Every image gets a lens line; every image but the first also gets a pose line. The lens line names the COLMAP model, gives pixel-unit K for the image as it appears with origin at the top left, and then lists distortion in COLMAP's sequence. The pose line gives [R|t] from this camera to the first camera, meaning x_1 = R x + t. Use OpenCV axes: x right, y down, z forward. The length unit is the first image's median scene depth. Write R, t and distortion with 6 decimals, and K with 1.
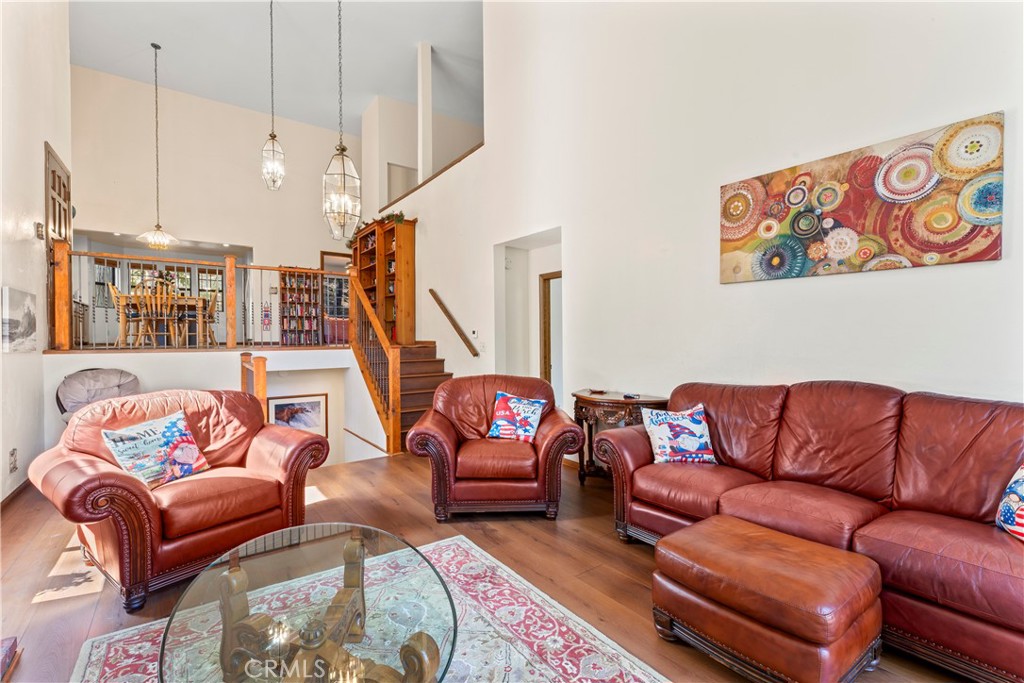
lens RADIAL K [[453.6, 0, 509.4], [0, 453.6, 344.3], [0, 0, 1]] dist [-0.002508, -0.000332]
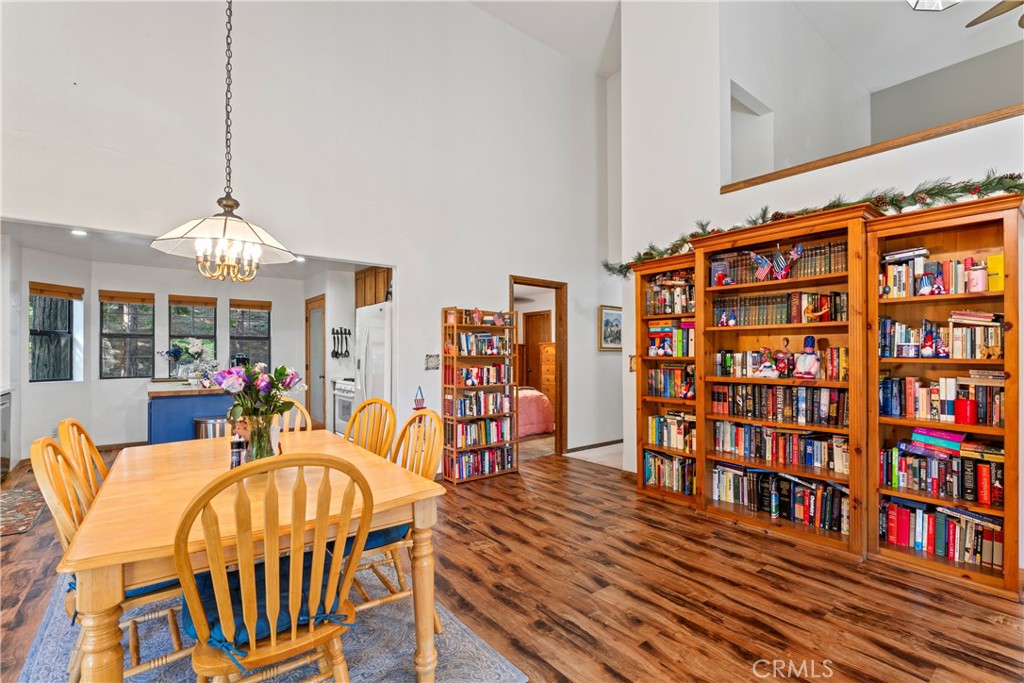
lens RADIAL K [[458.6, 0, 512.1], [0, 458.6, 352.7], [0, 0, 1]] dist [-0.012622, -0.000564]
pose [[0.998728, 0.005538, 0.050110, -0.729314], [-0.005037, 0.999936, -0.010108, -0.195177], [-0.050162, 0.009843, 0.998693, 0.842438]]
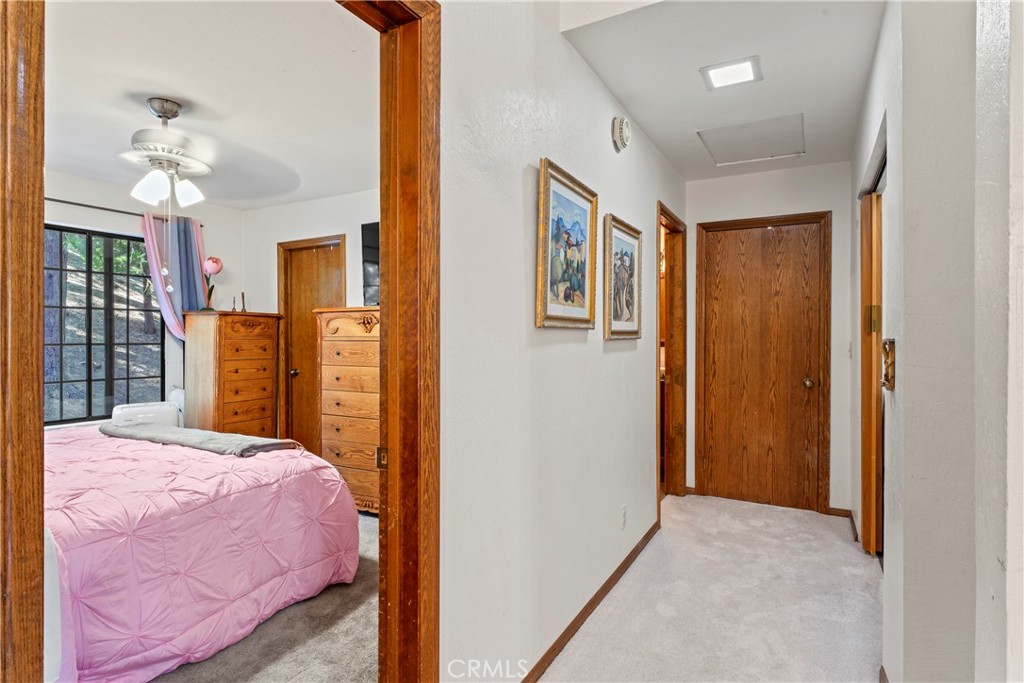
lens RADIAL K [[547.9, 0, 512.0], [0, 547.9, 341.5], [0, 0, 1]] dist [0.000671, 0.000099]
pose [[0.903513, 0.007237, 0.428499, -0.646451], [-0.007452, 0.999972, -0.001176, -0.201107], [-0.428495, -0.002131, 0.903541, 1.524516]]
